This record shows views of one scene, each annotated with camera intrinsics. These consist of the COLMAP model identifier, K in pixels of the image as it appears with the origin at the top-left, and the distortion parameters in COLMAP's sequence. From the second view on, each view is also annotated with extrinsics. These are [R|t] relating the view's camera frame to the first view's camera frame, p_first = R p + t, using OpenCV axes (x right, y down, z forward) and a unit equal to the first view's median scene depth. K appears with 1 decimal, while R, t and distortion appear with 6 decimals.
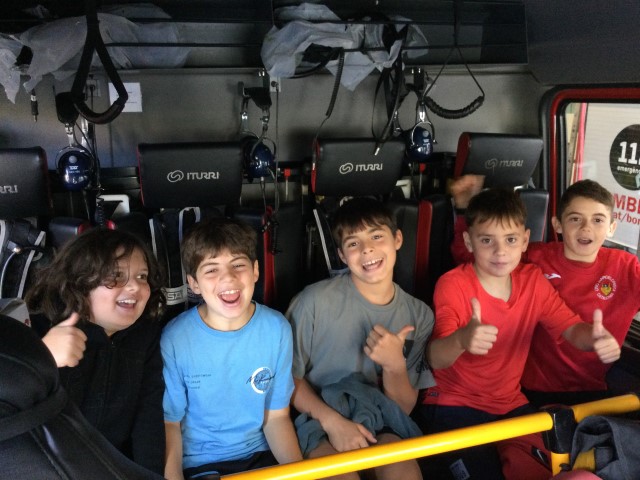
lens RADIAL K [[582.8, 0, 320.1], [0, 582.8, 240.0], [0, 0, 1]] dist [0.001190, -0.117946]
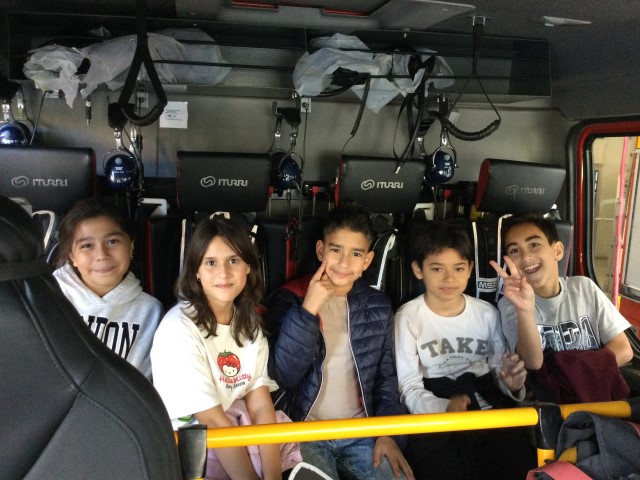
lens RADIAL K [[582.8, 0, 320.1], [0, 582.8, 240.0], [0, 0, 1]] dist [0.001190, -0.117946]
pose [[0.993037, 0.051718, -0.105847, 0.078021], [-0.062351, 0.993058, -0.099743, 0.090509], [0.099953, 0.105648, 0.989367, -0.049363]]
